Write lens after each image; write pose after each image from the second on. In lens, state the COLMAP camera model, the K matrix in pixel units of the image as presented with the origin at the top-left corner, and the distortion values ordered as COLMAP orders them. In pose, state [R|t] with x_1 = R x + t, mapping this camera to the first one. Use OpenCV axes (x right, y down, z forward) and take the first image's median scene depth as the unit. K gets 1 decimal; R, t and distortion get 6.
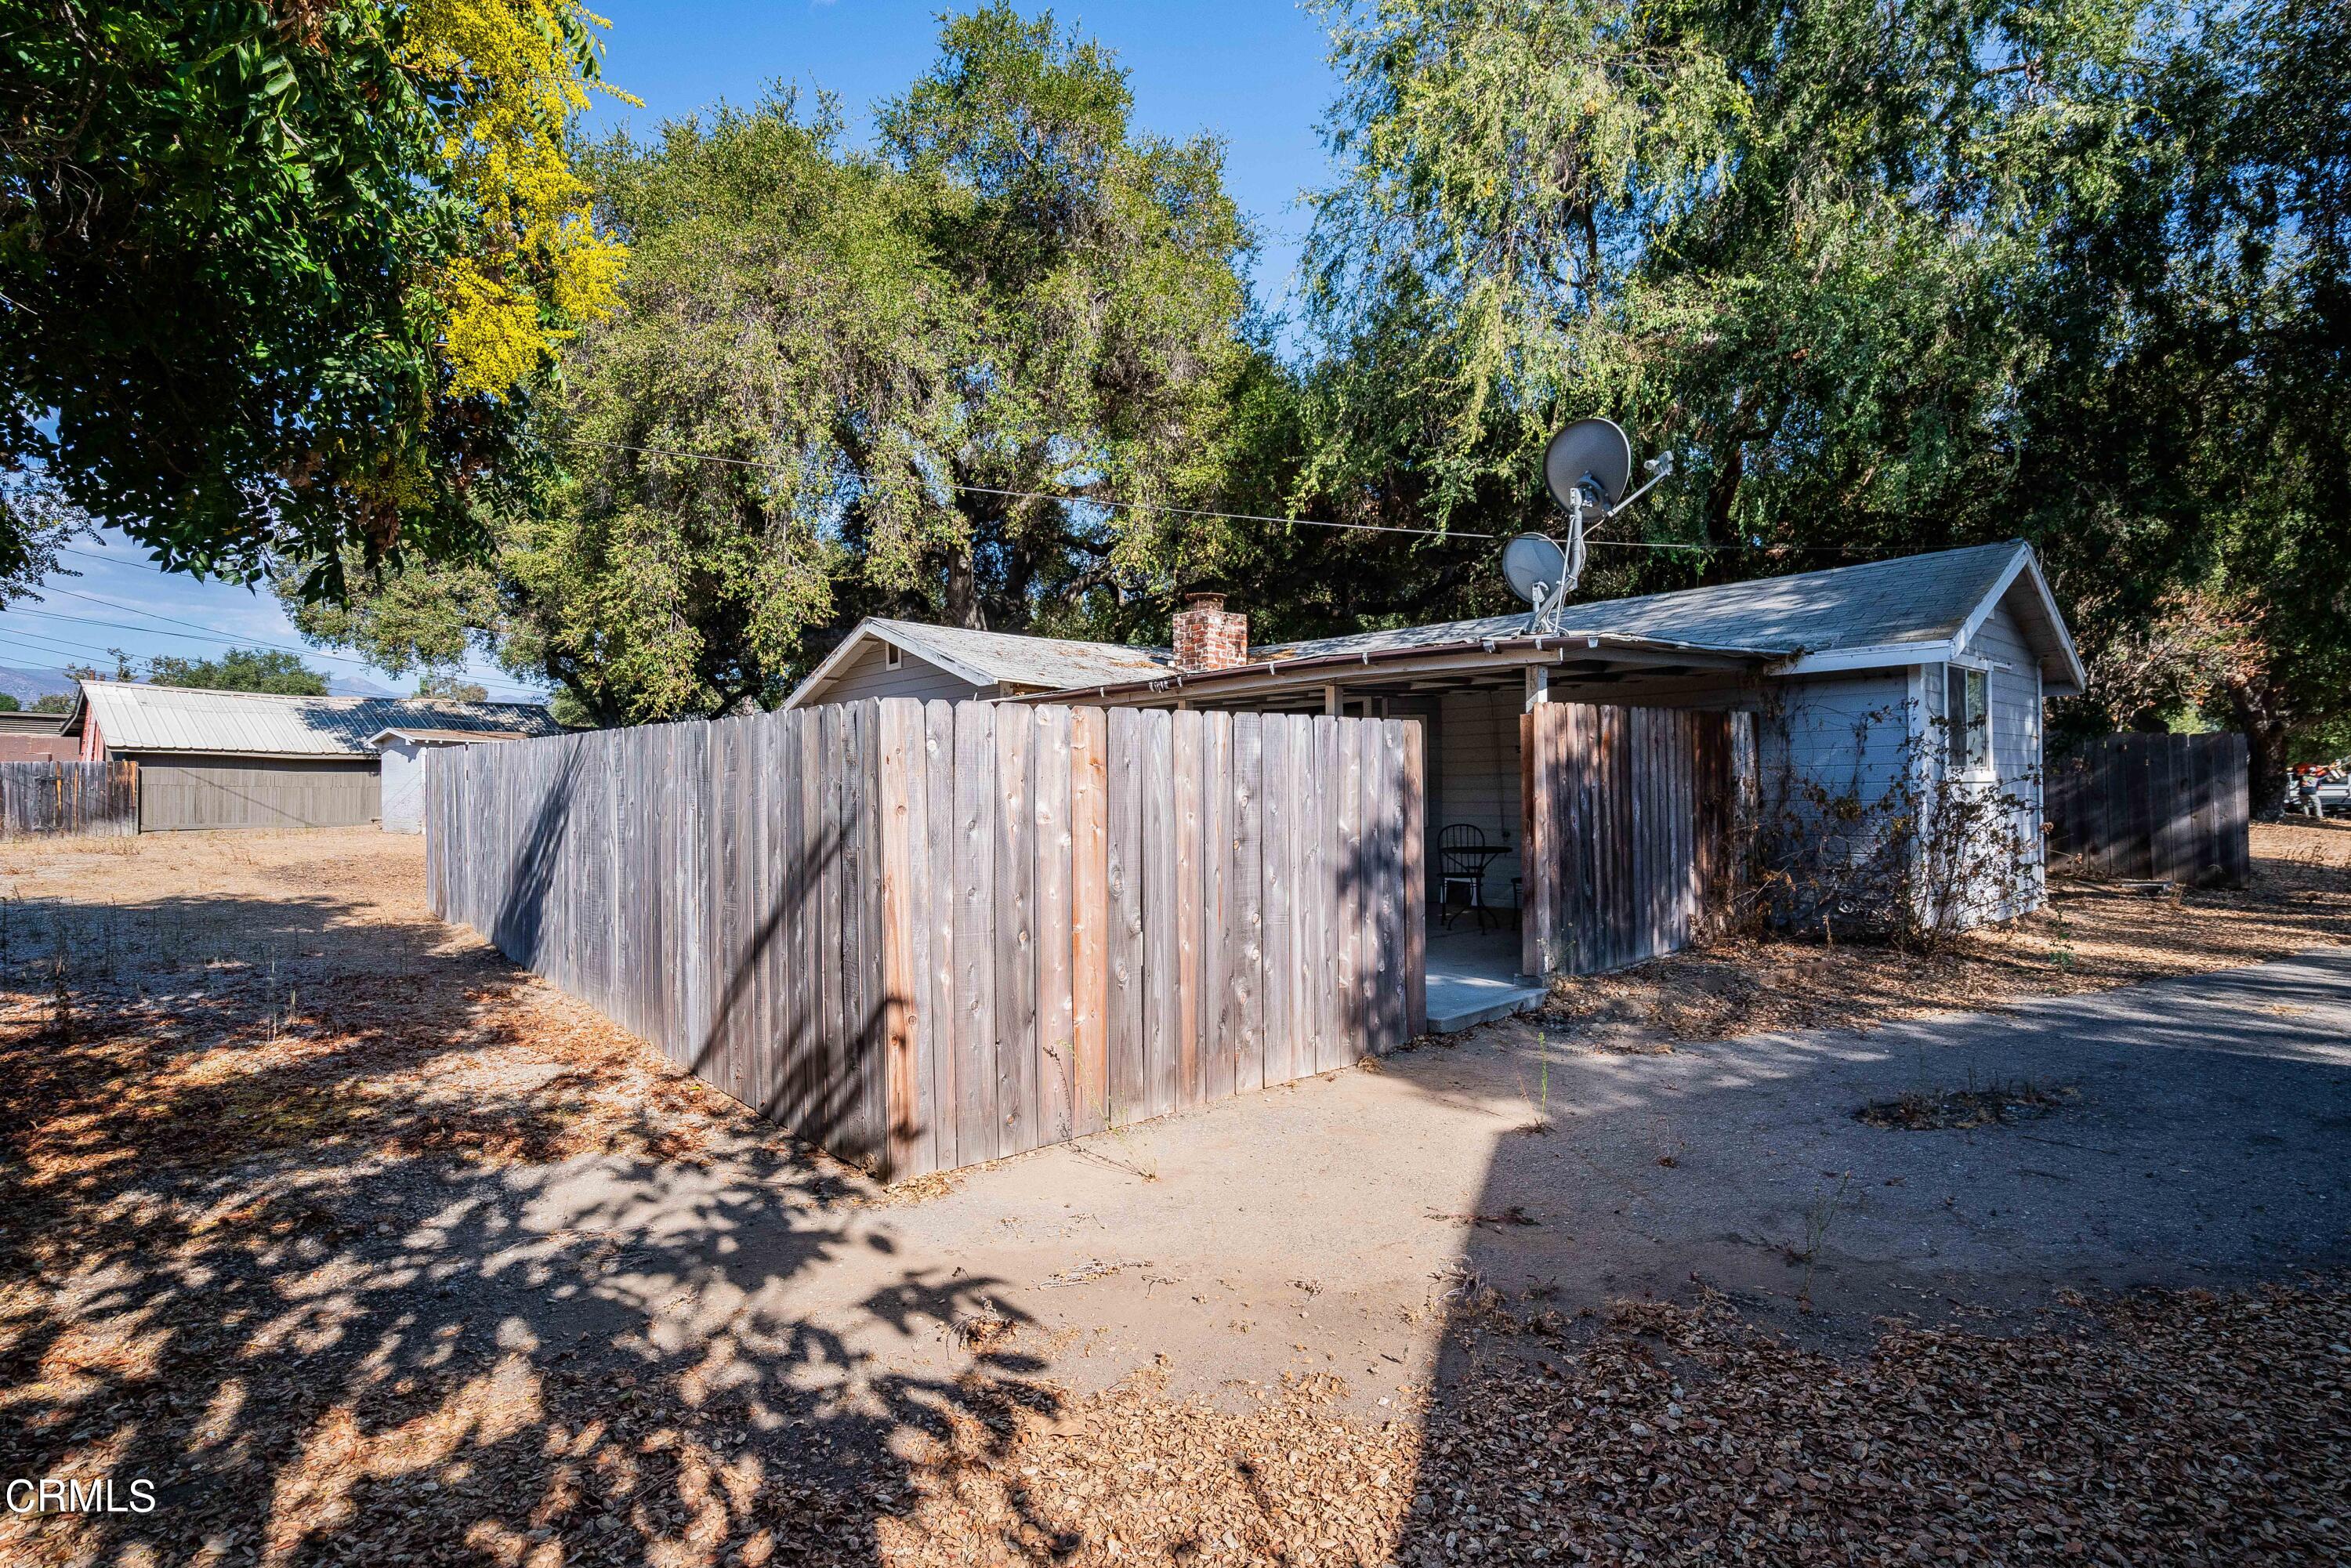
lens RADIAL K [[1107.9, 0, 1175.5], [0, 1107.9, 784.0], [0, 0, 1]] dist [-0.013937, -0.000139]
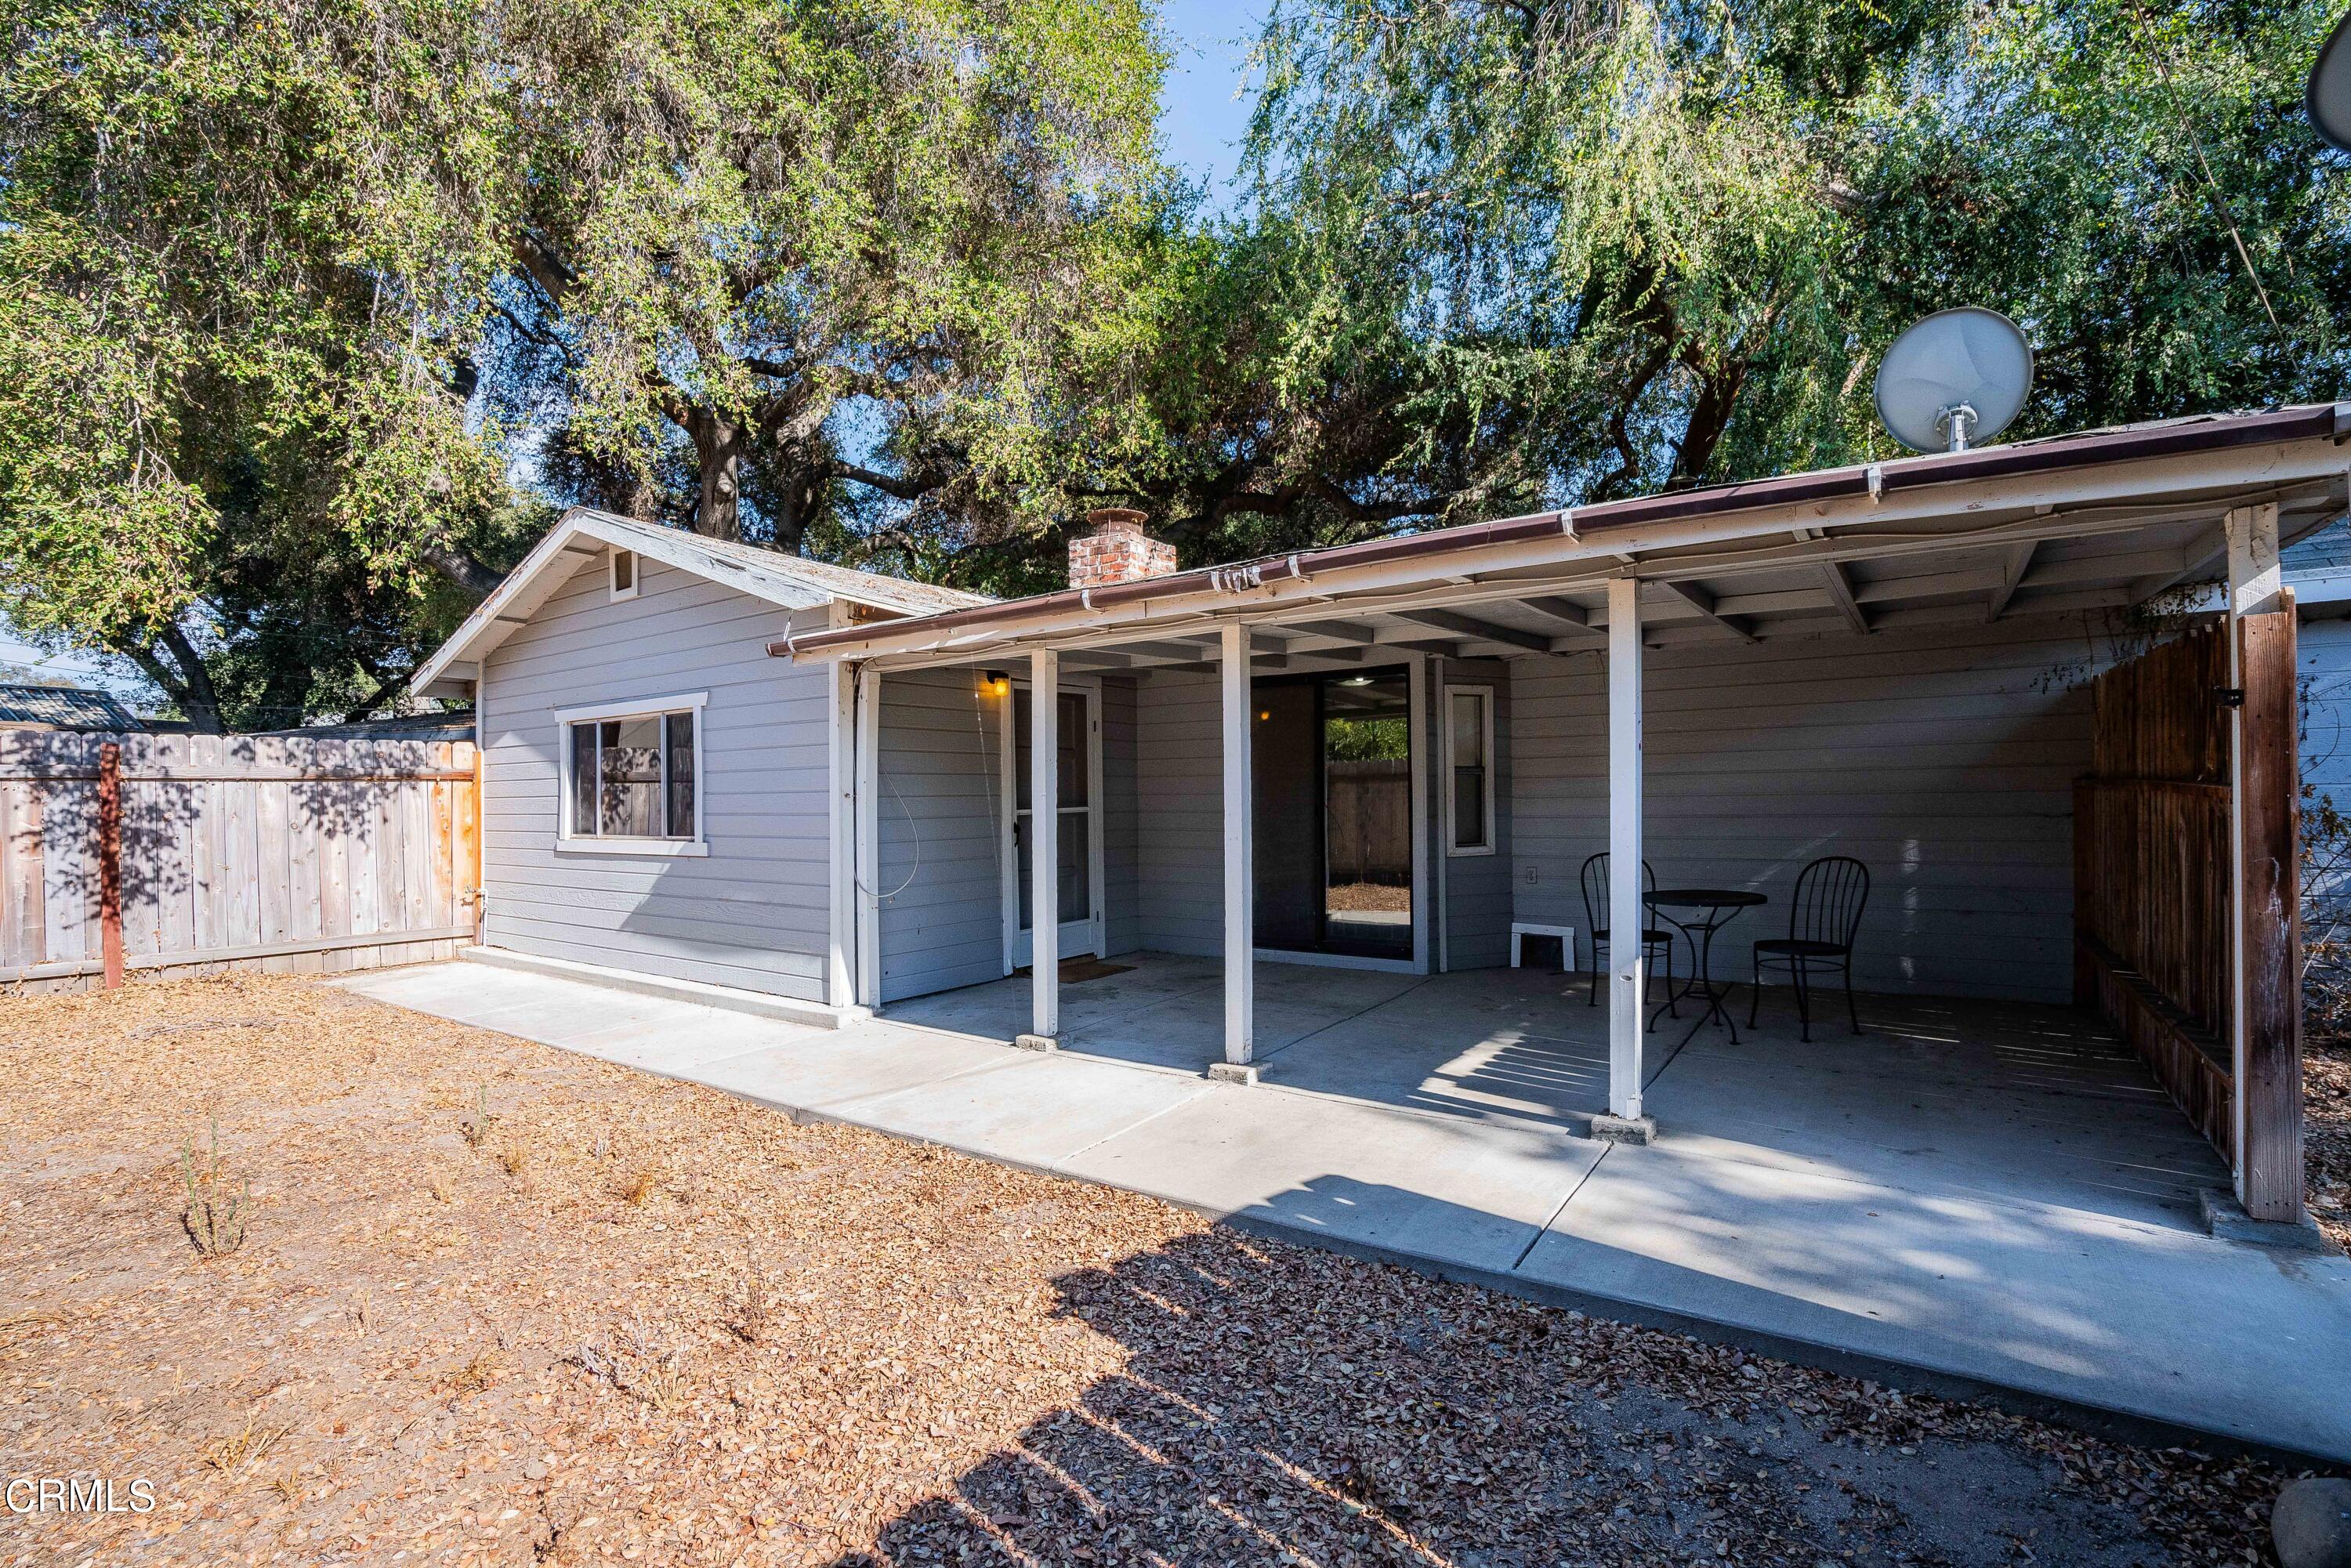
lens RADIAL K [[1044.5, 0, 1175.5], [0, 1044.5, 784.0], [0, 0, 1]] dist [-0.041859, 0.000677]
pose [[0.968759, -0.008825, 0.247848, -0.100331], [0.009671, 0.999951, -0.002196, -0.002544], [-0.247816, 0.004525, 0.968796, 0.372859]]
